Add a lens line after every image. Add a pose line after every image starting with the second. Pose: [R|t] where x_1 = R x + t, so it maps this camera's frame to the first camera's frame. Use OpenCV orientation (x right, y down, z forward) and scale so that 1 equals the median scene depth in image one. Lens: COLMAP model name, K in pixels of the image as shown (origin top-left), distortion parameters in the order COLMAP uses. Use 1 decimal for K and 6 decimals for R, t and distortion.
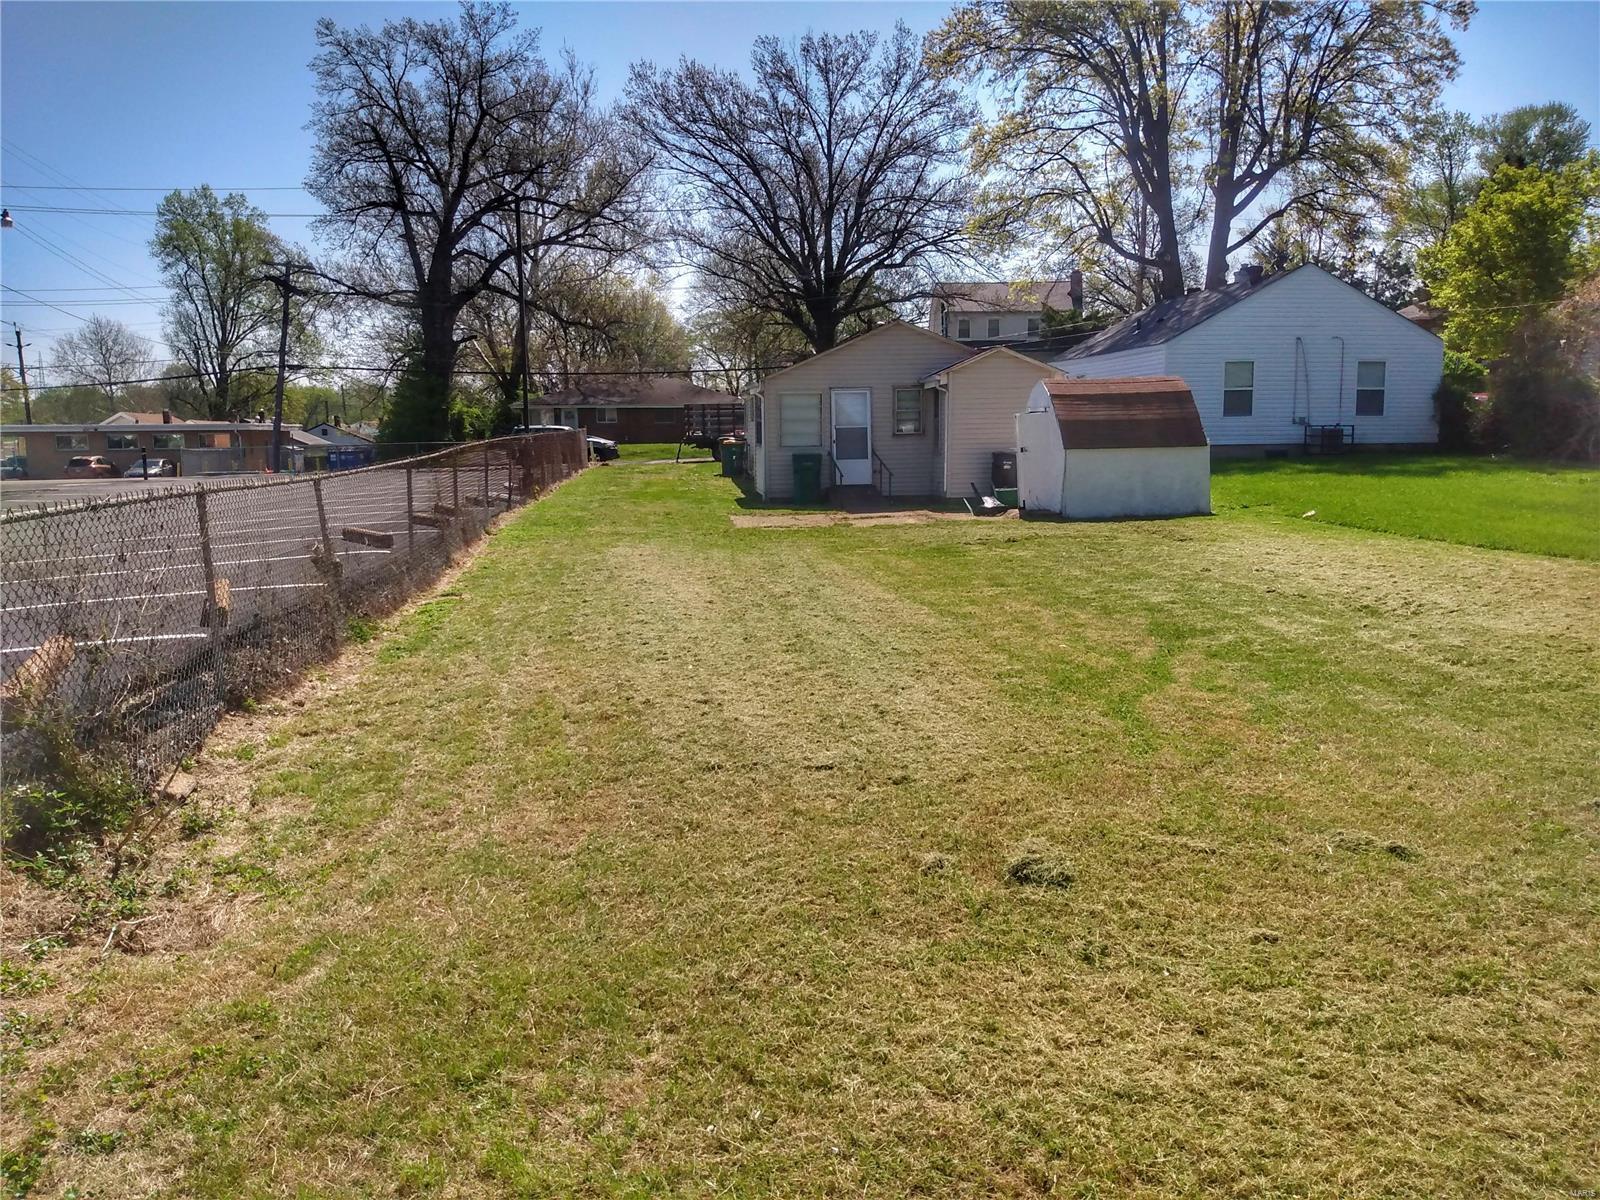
lens RADIAL K [[1231.3, 0, 800.9], [0, 1231.3, 681.5], [0, 0, 1]] dist [0.004231, -0.003426]
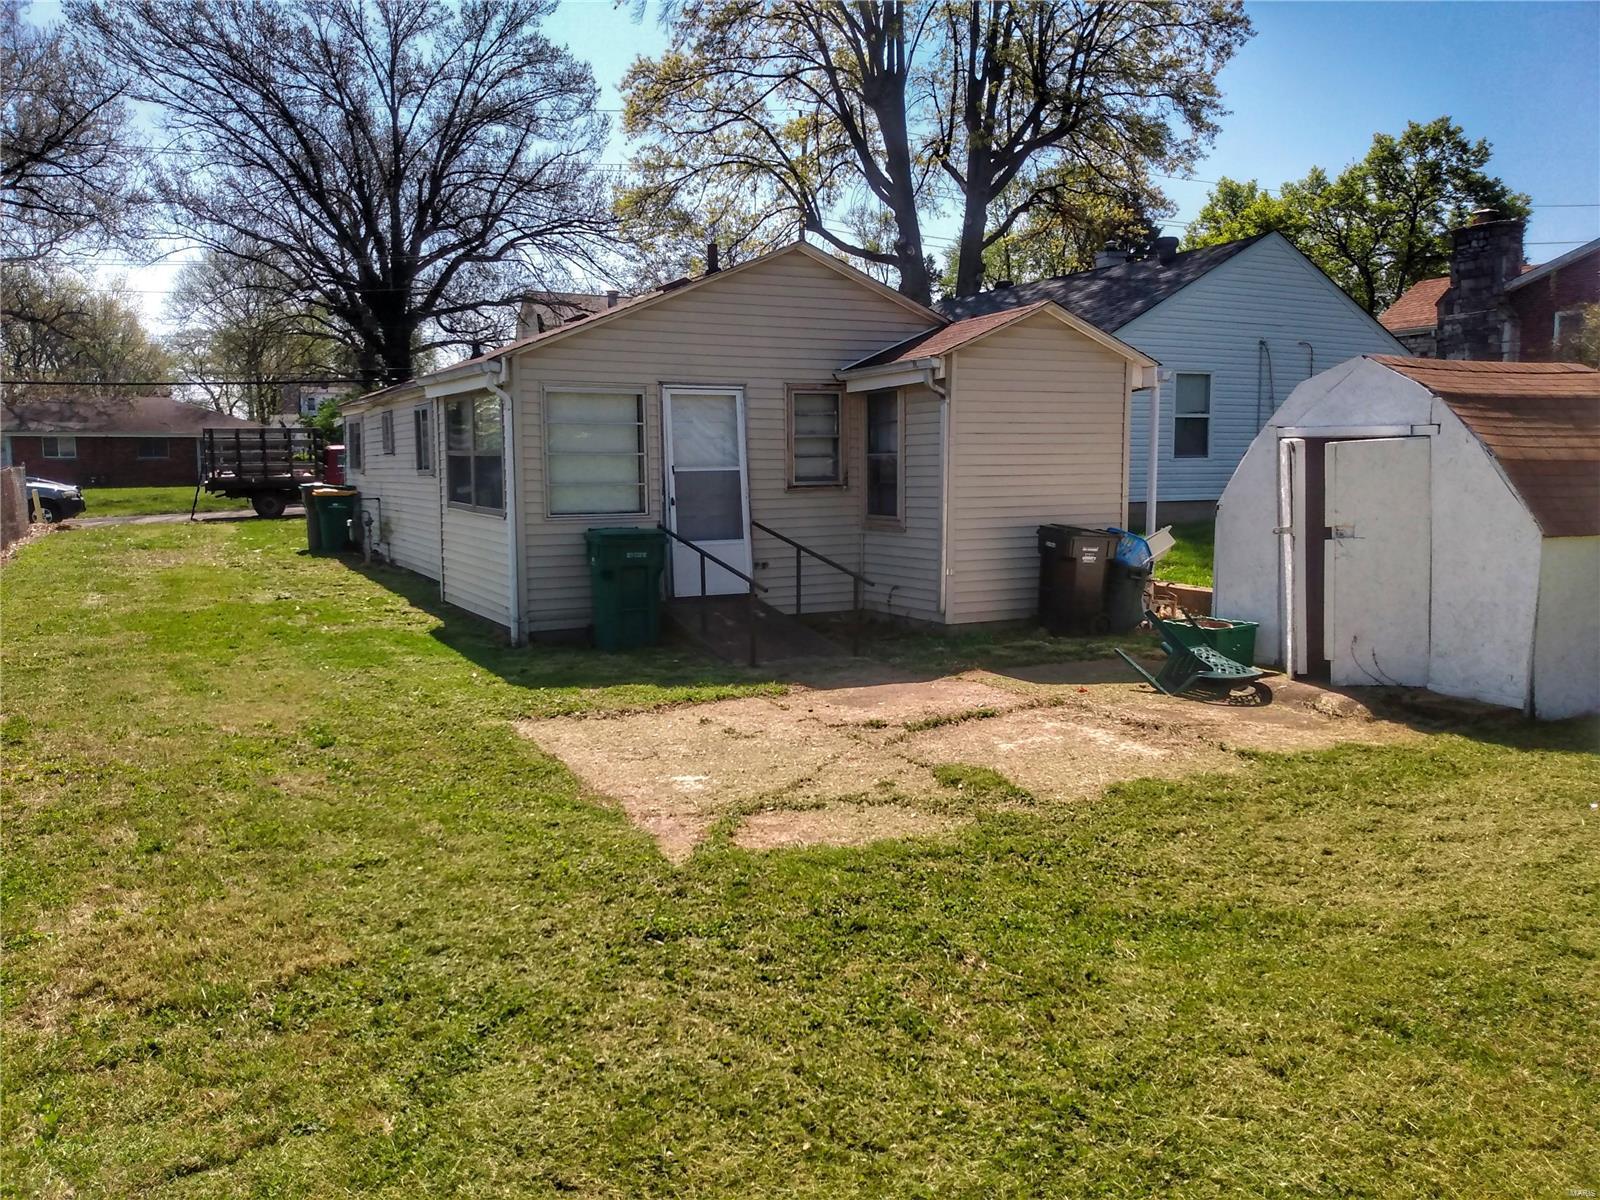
lens RADIAL K [[1233.1, 0, 800.0], [0, 1233.1, 600.0], [0, 0, 1]] dist [0.002017, -0.002927]
pose [[0.925529, -0.036896, 0.376876, -0.041736], [0.072364, 0.994134, -0.080384, -0.050975], [-0.371699, 0.101670, 0.922769, 0.243036]]
